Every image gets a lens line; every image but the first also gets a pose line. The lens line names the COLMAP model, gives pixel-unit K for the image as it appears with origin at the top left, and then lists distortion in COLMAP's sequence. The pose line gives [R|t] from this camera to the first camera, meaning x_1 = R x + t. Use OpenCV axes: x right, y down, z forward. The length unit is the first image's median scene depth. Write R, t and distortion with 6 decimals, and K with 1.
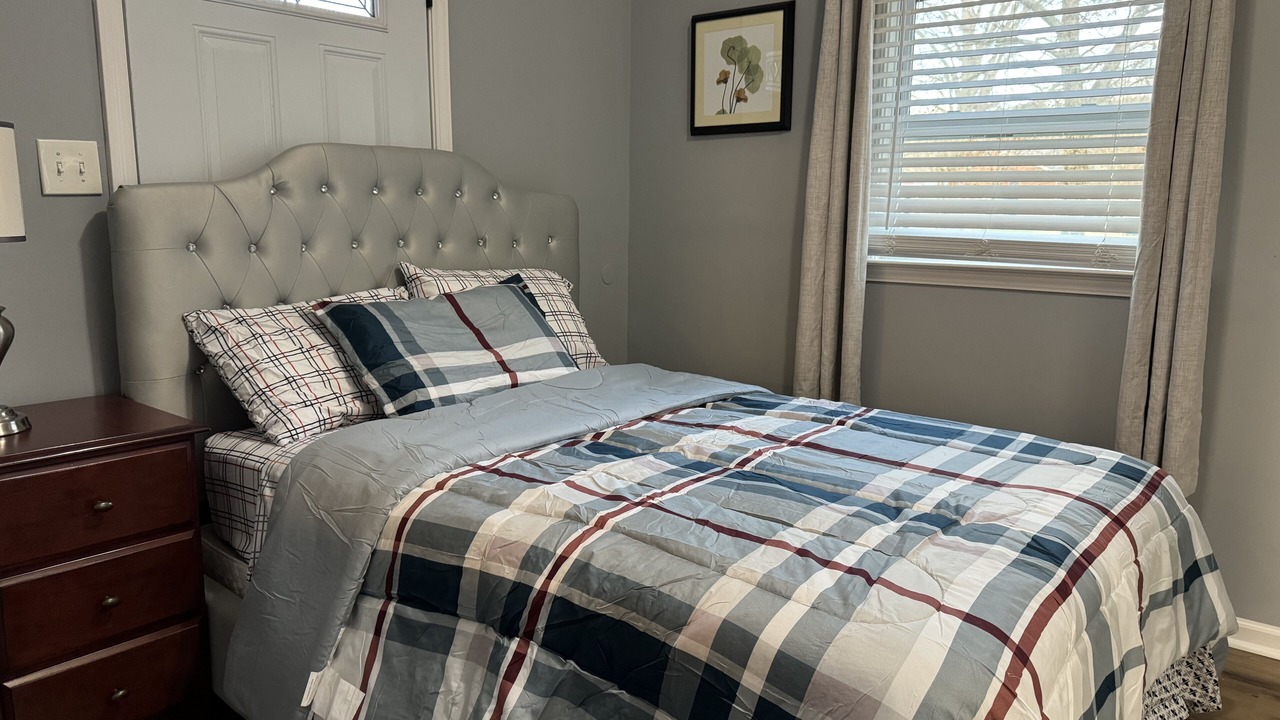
lens RADIAL K [[893.8, 0, 637.1], [0, 893.8, 354.3], [0, 0, 1]] dist [0.127545, -0.249277]
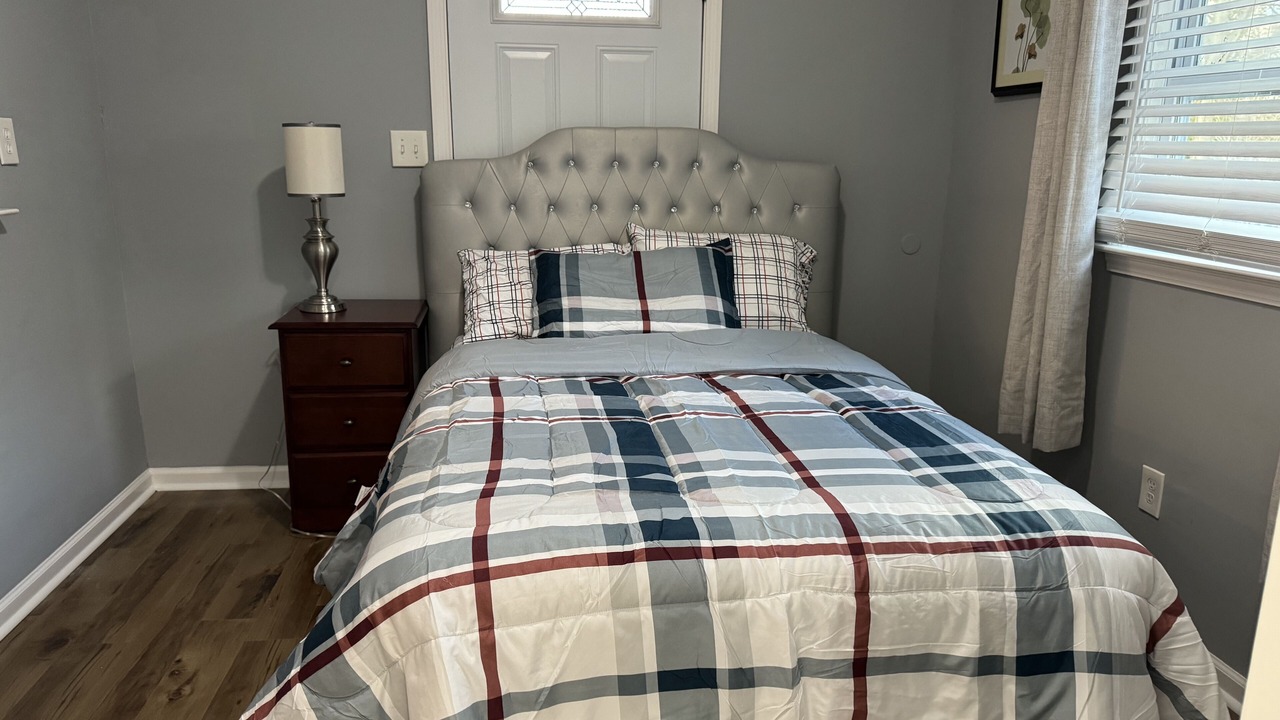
lens RADIAL K [[893.8, 0, 637.1], [0, 893.8, 354.3], [0, 0, 1]] dist [0.127545, -0.249277]
pose [[0.726071, 0.149954, -0.671070, 0.701930], [-0.115211, 0.988665, 0.096269, -0.051963], [0.677899, 0.007417, 0.735118, 0.131438]]
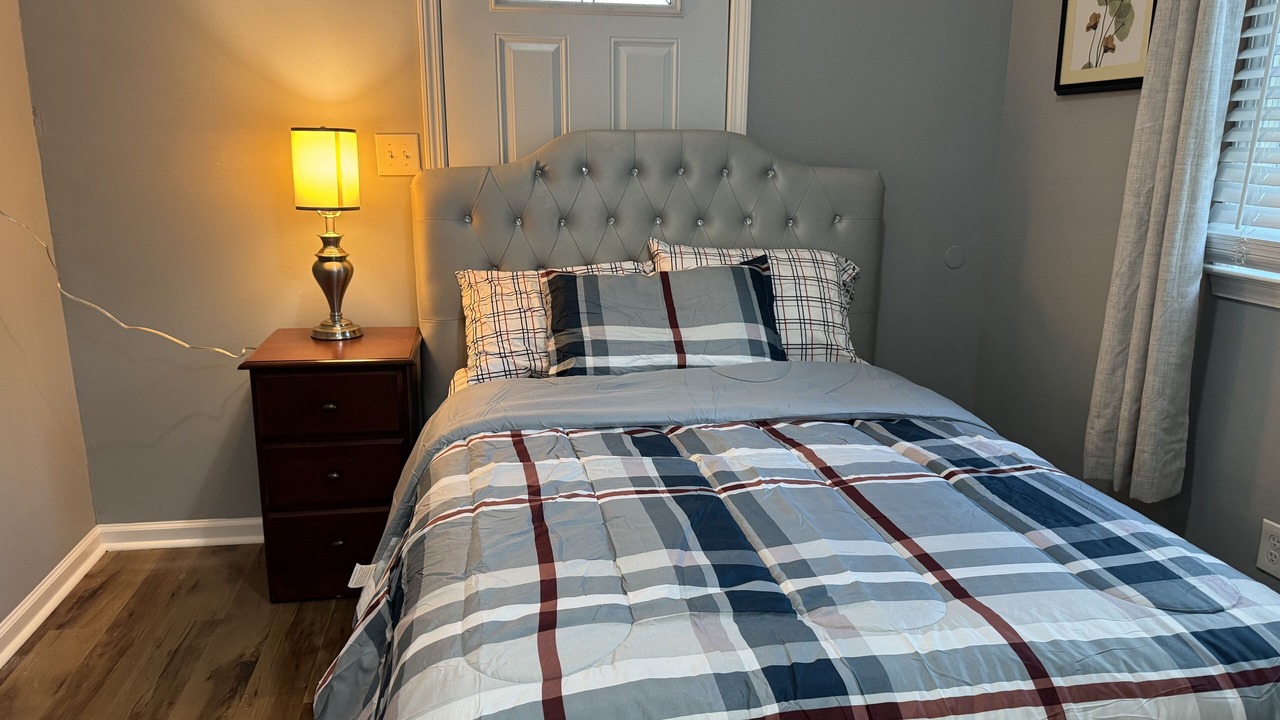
lens RADIAL K [[888.7, 0, 640.0], [0, 888.7, 360.0], [0, 0, 1]] dist [0.086971, -0.130936]
pose [[0.757392, 0.148251, -0.635908, 0.509570], [-0.107648, 0.988908, 0.102334, -0.077164], [0.644026, -0.009052, 0.764950, 0.204653]]
